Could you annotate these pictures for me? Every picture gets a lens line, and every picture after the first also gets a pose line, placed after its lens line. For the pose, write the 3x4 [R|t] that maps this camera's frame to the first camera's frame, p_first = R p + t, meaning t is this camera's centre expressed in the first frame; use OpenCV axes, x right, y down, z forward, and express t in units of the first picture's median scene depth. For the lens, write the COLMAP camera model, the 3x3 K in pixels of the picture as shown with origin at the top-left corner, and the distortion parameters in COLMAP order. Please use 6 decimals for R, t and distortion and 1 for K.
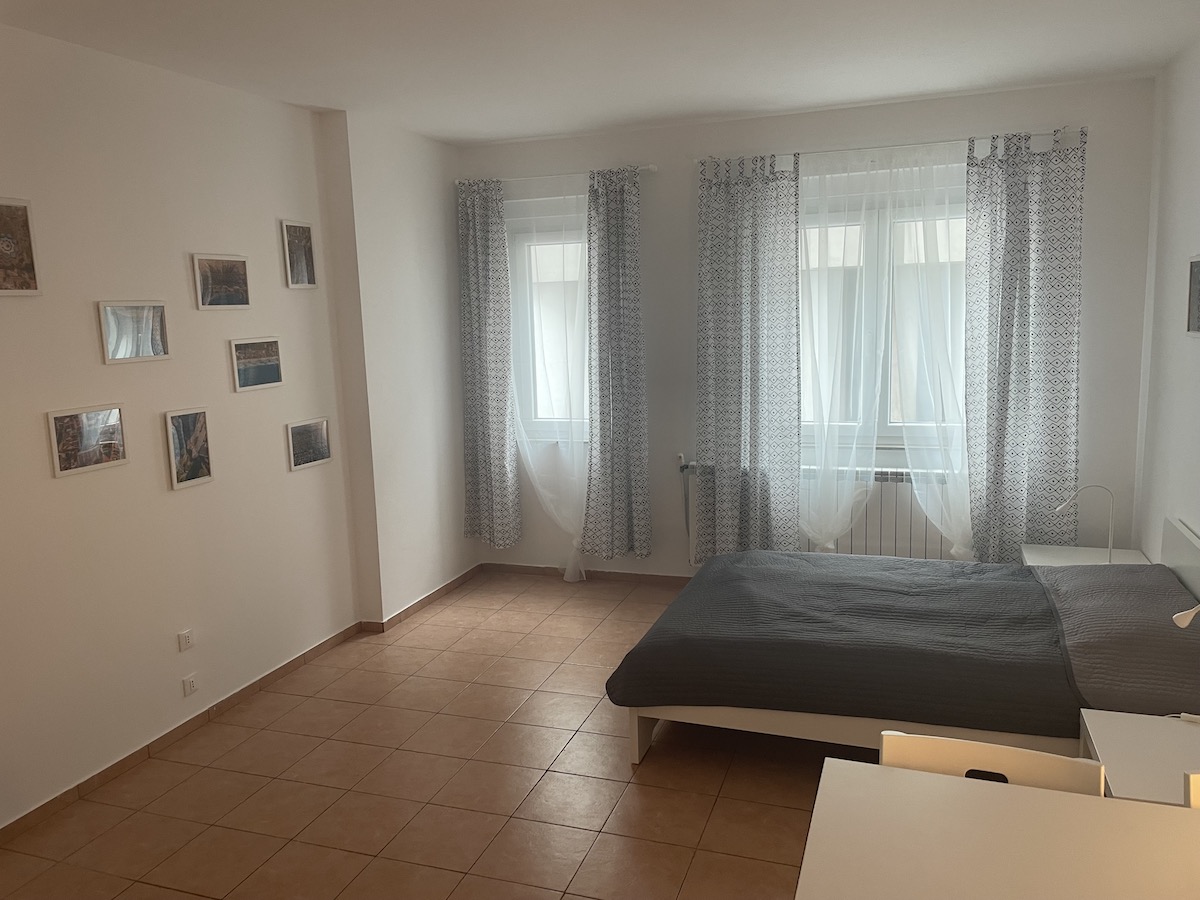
lens RADIAL K [[903.3, 0, 600.0], [0, 903.3, 450.0], [0, 0, 1]] dist [0.084912, -0.094571]
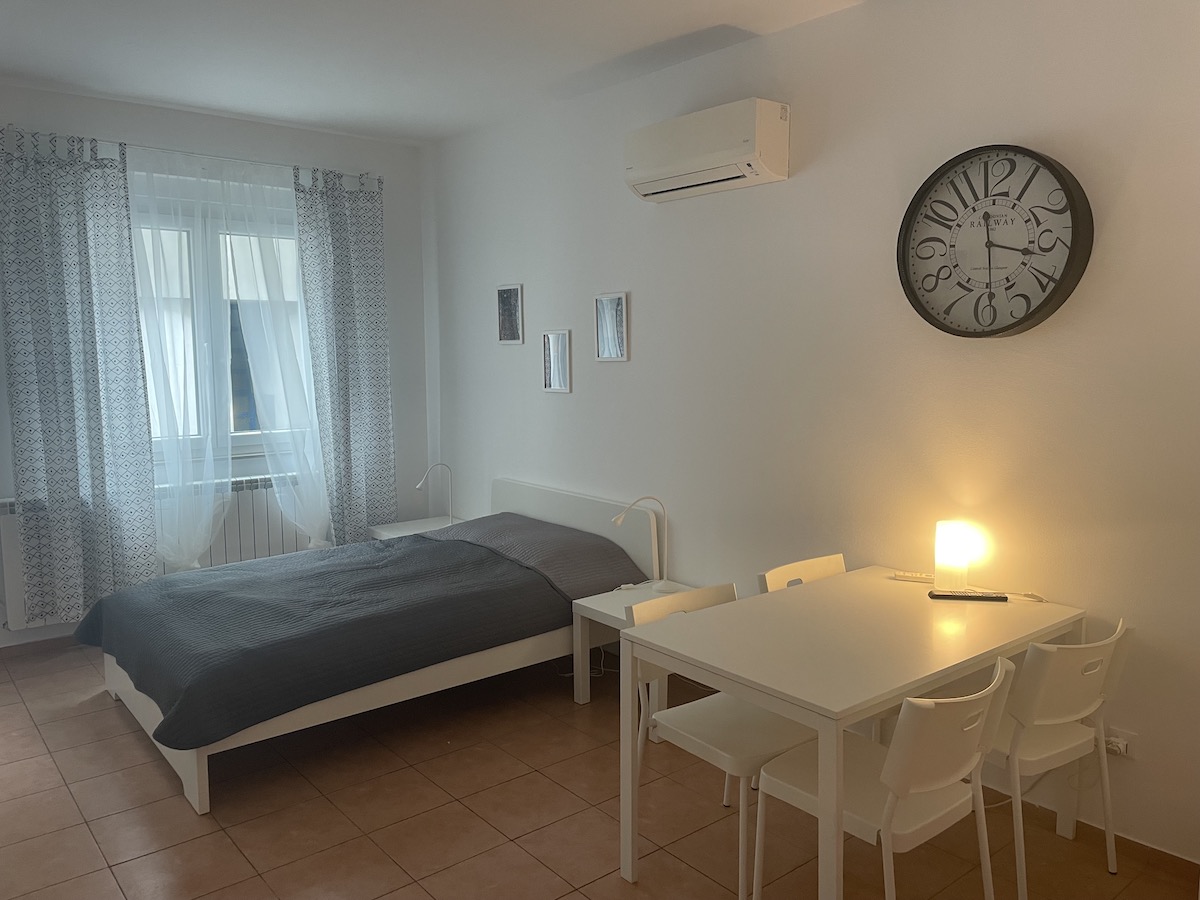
lens RADIAL K [[903.3, 0, 600.0], [0, 903.3, 450.0], [0, 0, 1]] dist [0.084912, -0.094571]
pose [[0.515650, -0.071171, 0.853839, -0.361411], [0.122465, 0.992434, 0.008764, 0.032008], [-0.848002, 0.100046, 0.520464, 0.151311]]
